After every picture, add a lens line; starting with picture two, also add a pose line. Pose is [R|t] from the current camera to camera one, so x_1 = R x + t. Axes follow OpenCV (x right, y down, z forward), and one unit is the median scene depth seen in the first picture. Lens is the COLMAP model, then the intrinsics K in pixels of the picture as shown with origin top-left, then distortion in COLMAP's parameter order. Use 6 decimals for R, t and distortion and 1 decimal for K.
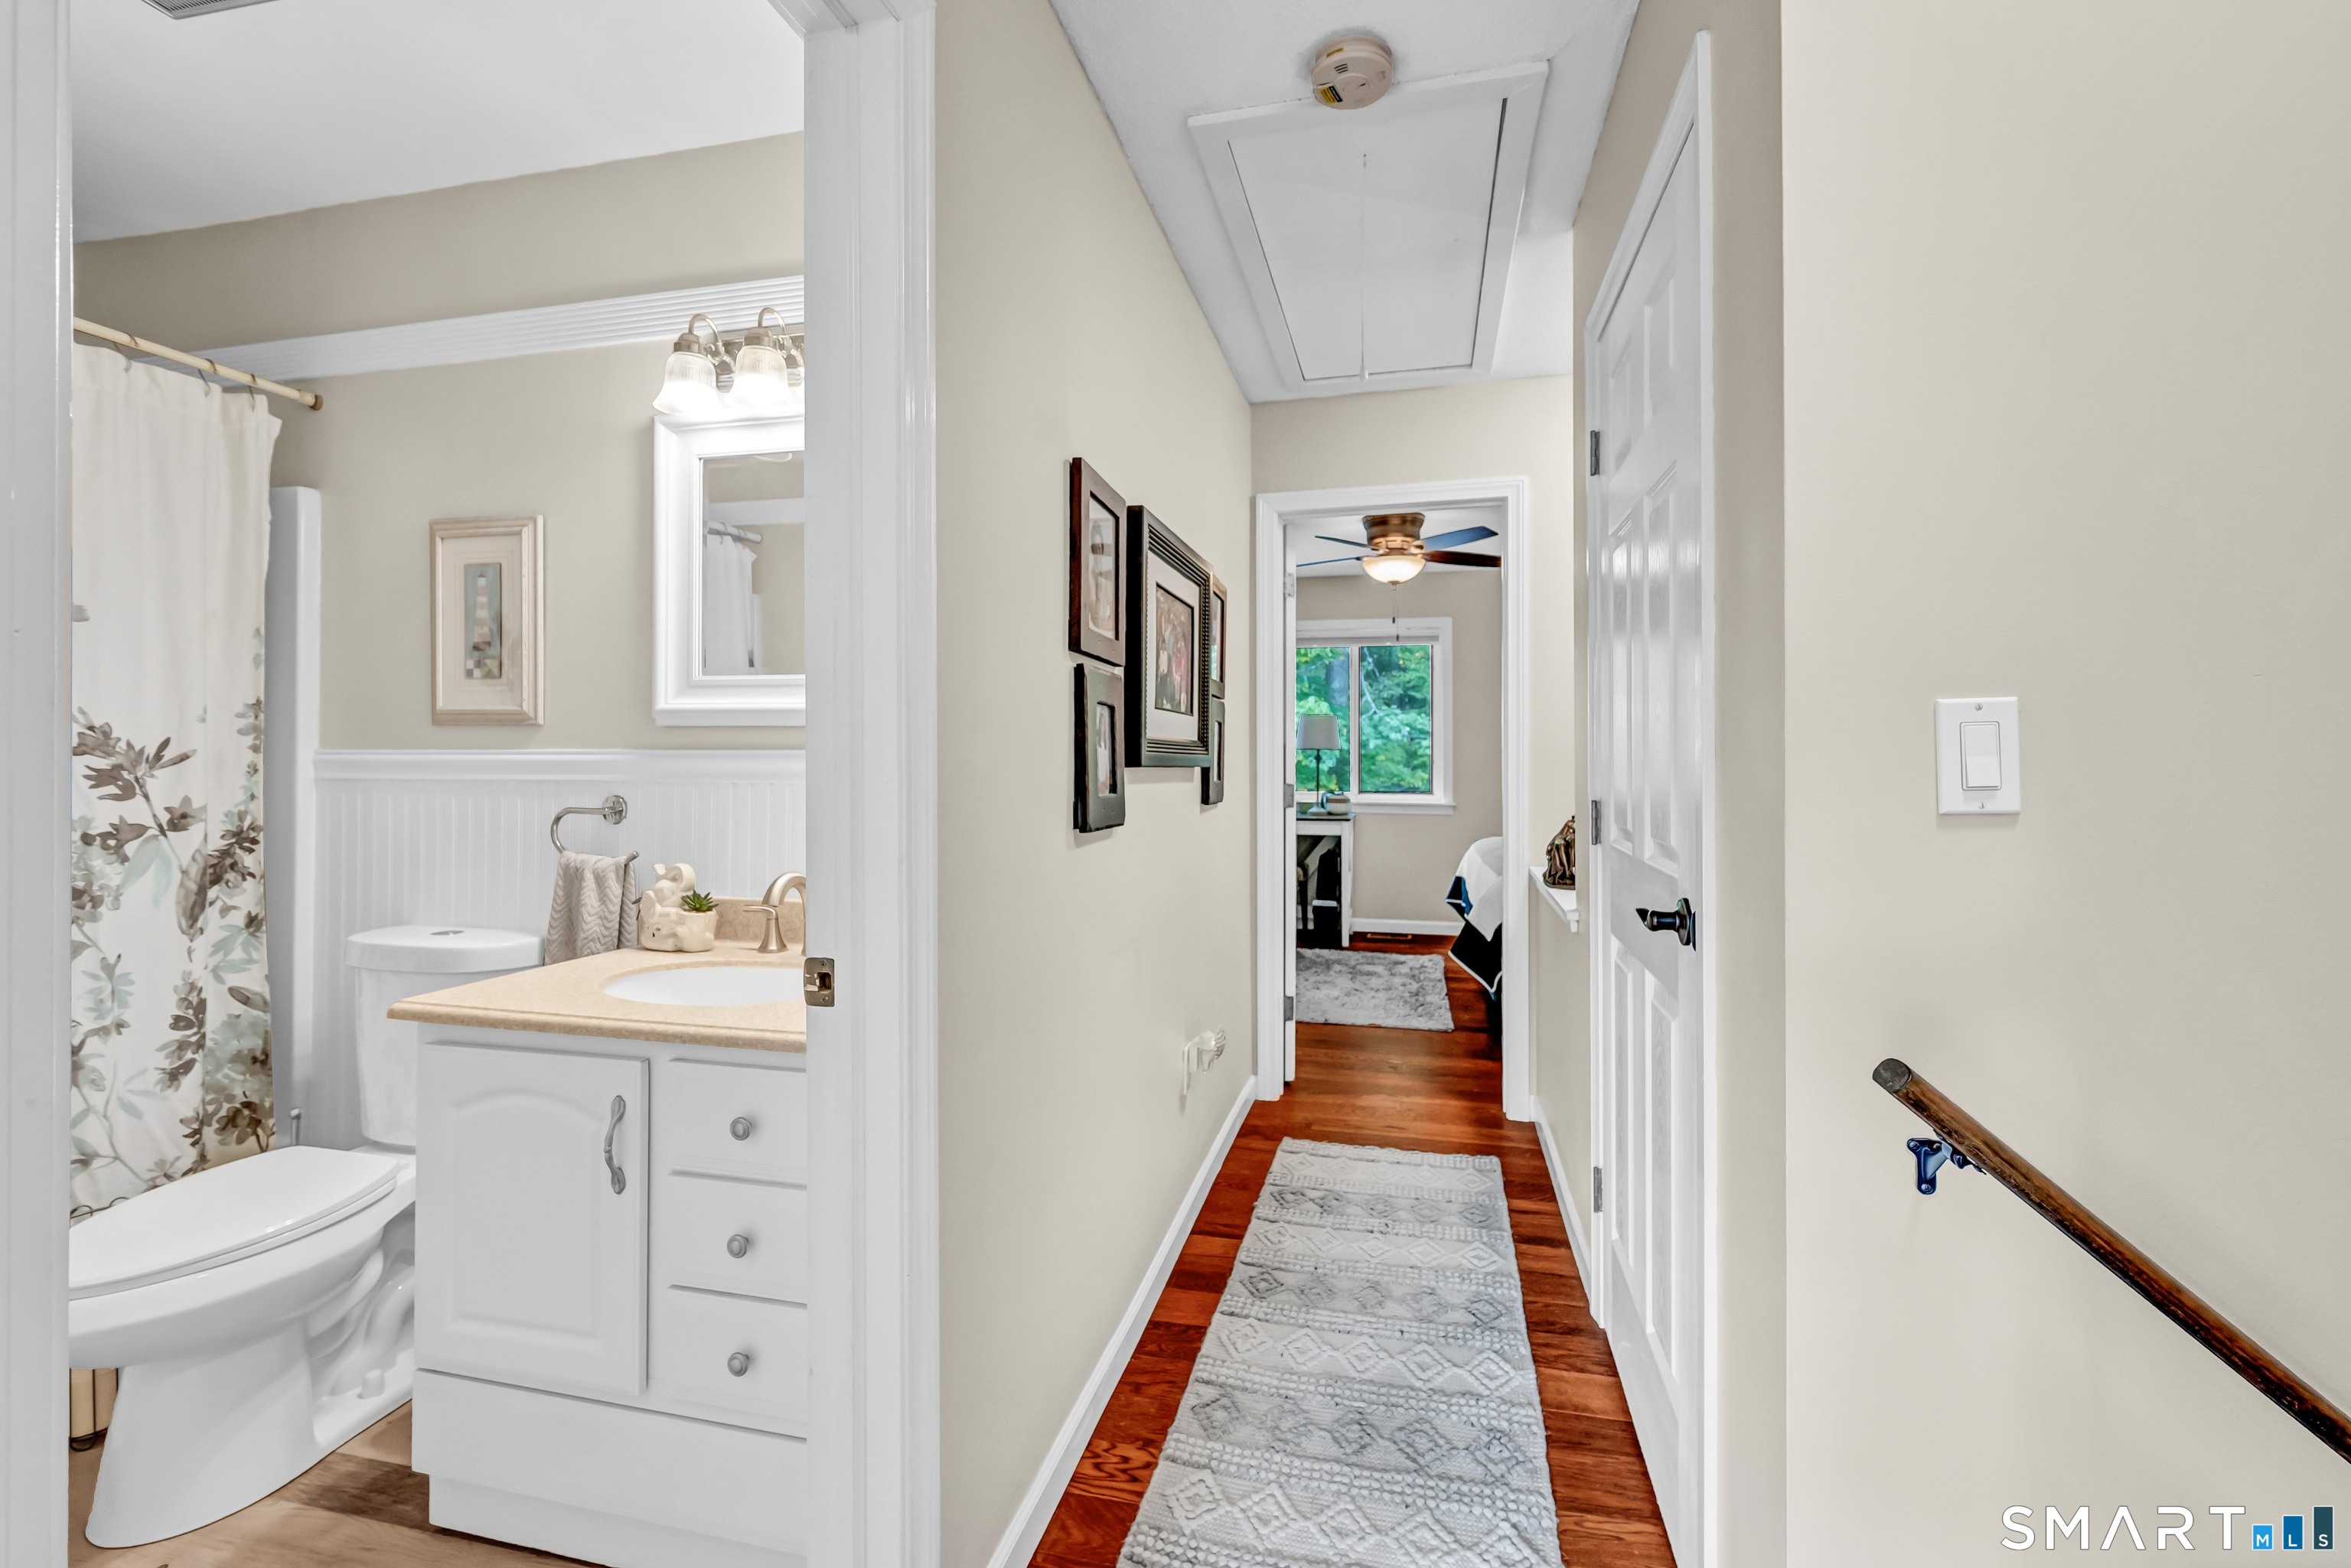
lens RADIAL K [[995.7, 0, 1193.6], [0, 995.7, 752.6], [0, 0, 1]] dist [-0.000072, -0.000719]
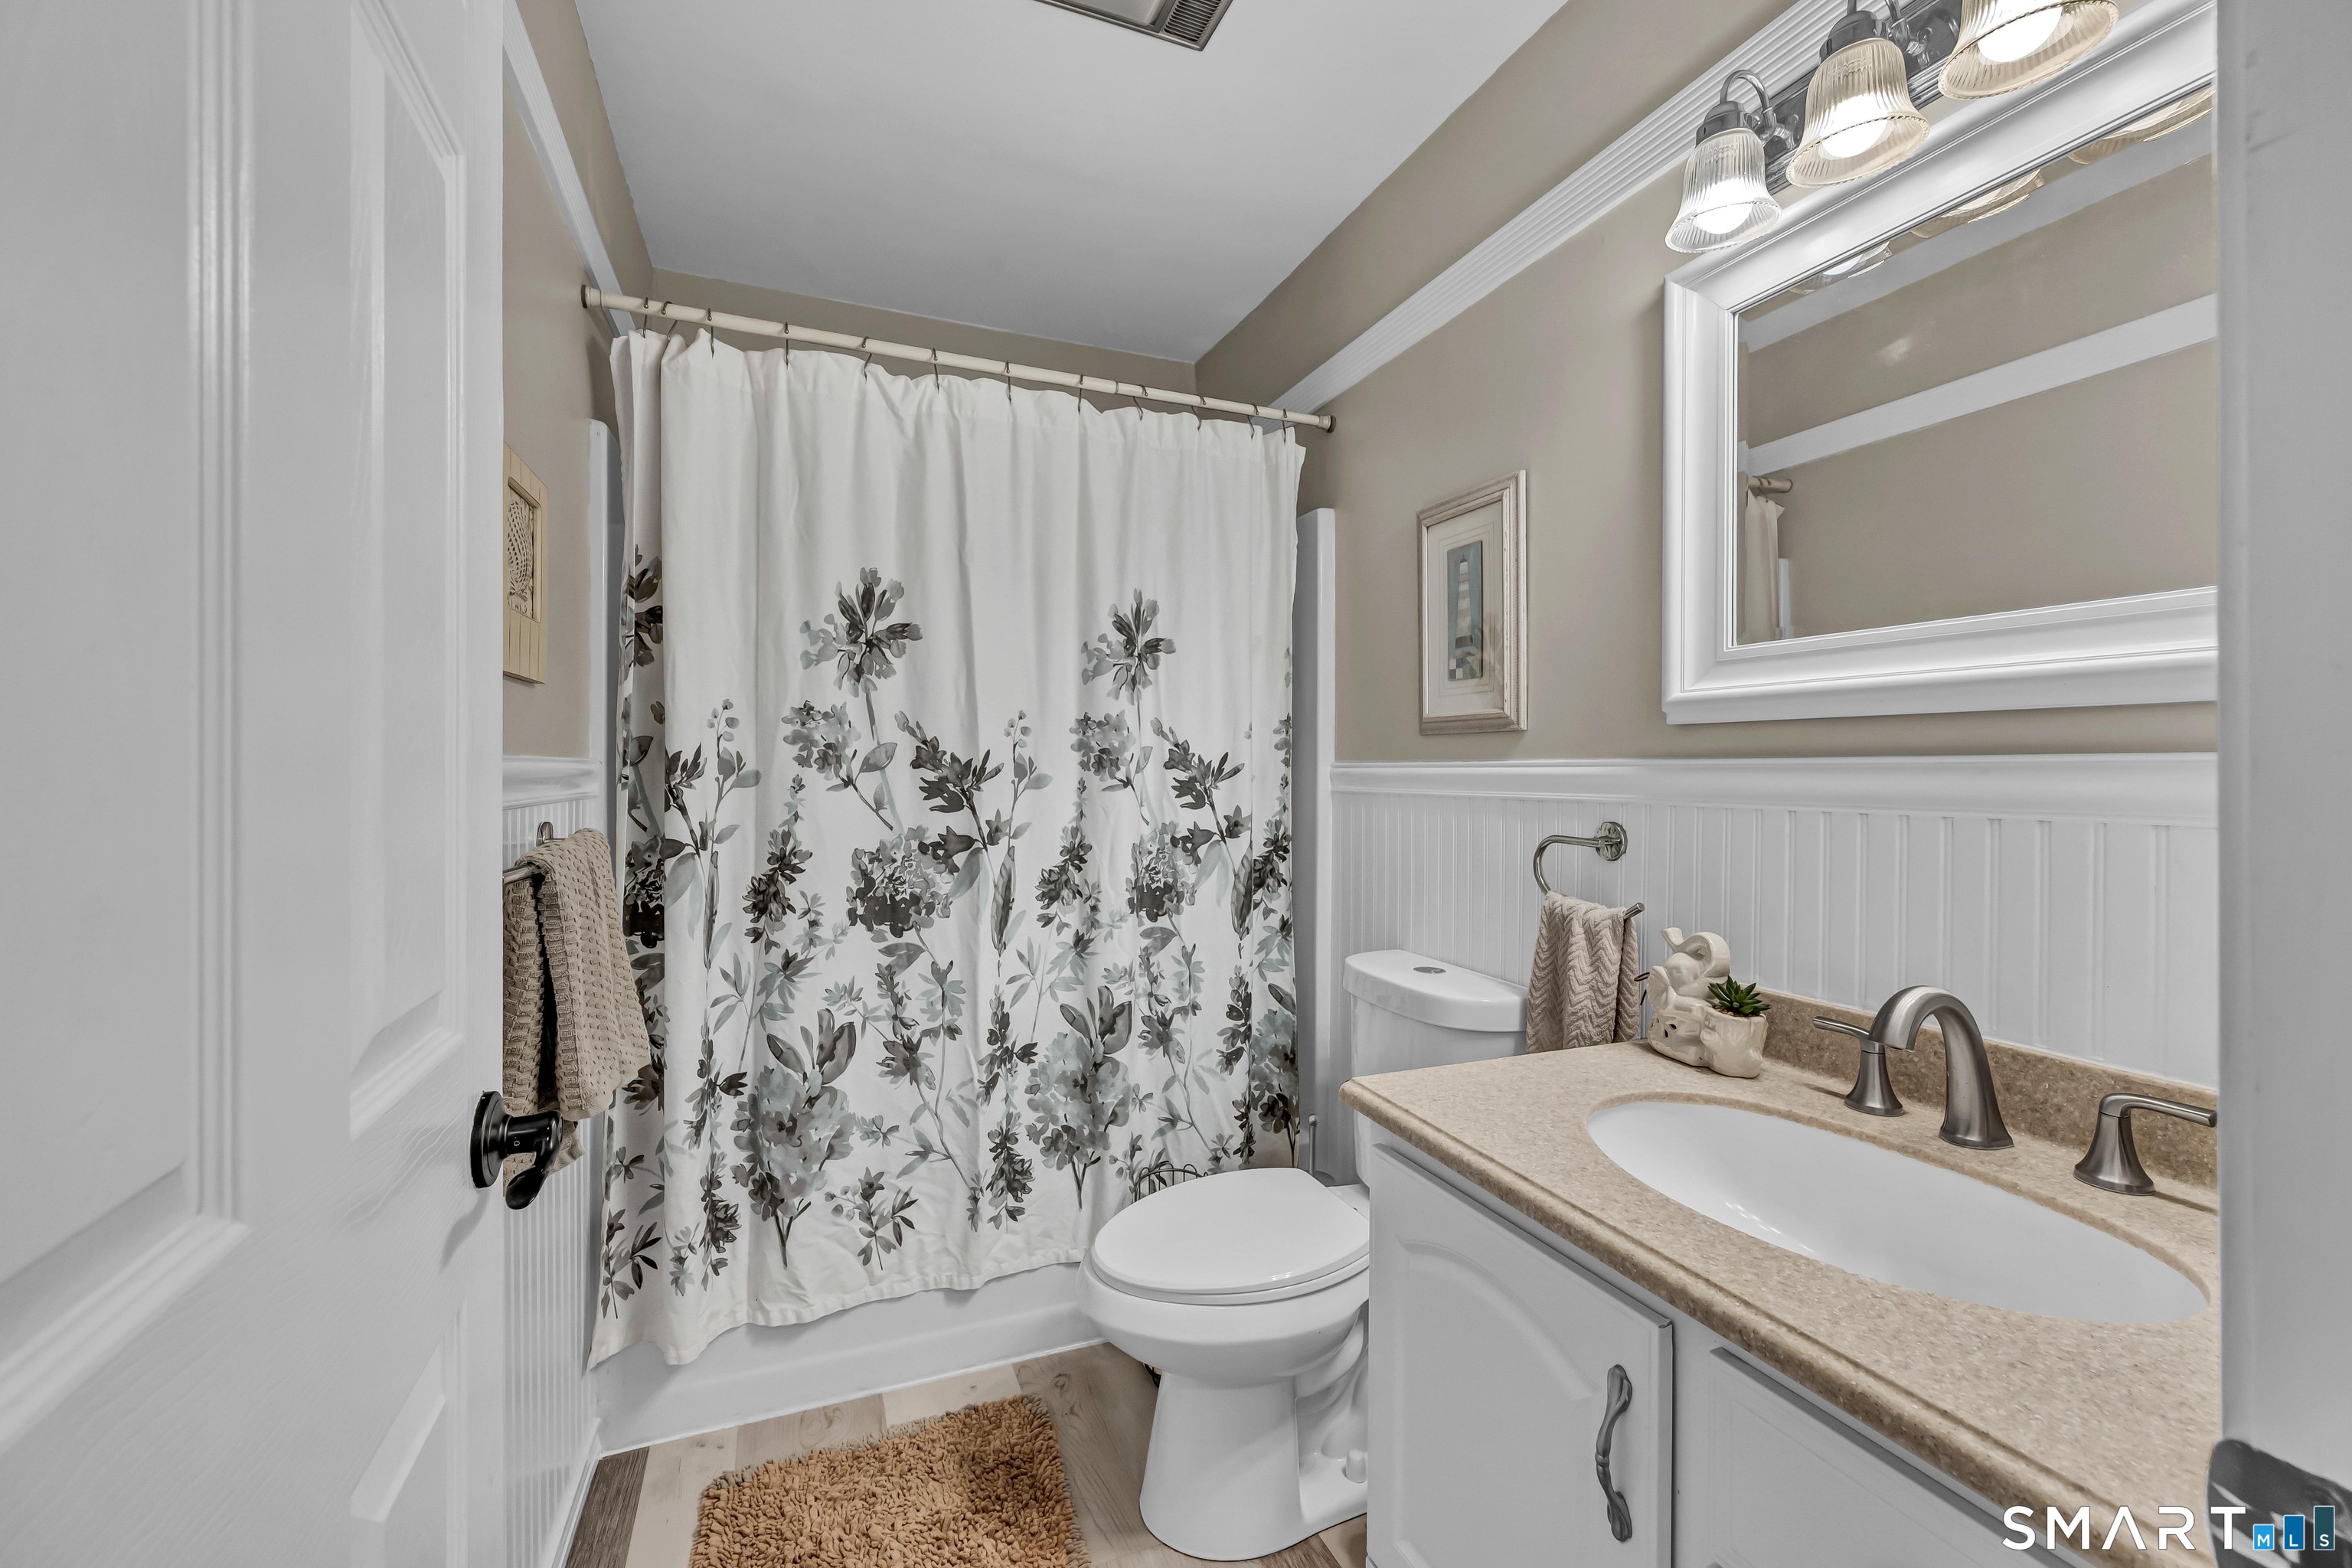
lens RADIAL K [[951.0, 0, 1174.3], [0, 951.0, 777.0], [0, 0, 1]] dist [0.000736, 0.000058]
pose [[0.577785, 0.004785, -0.816175, -0.199577], [0.005330, 0.999939, 0.009636, 0.001301], [0.816172, -0.009917, 0.577724, 0.340123]]
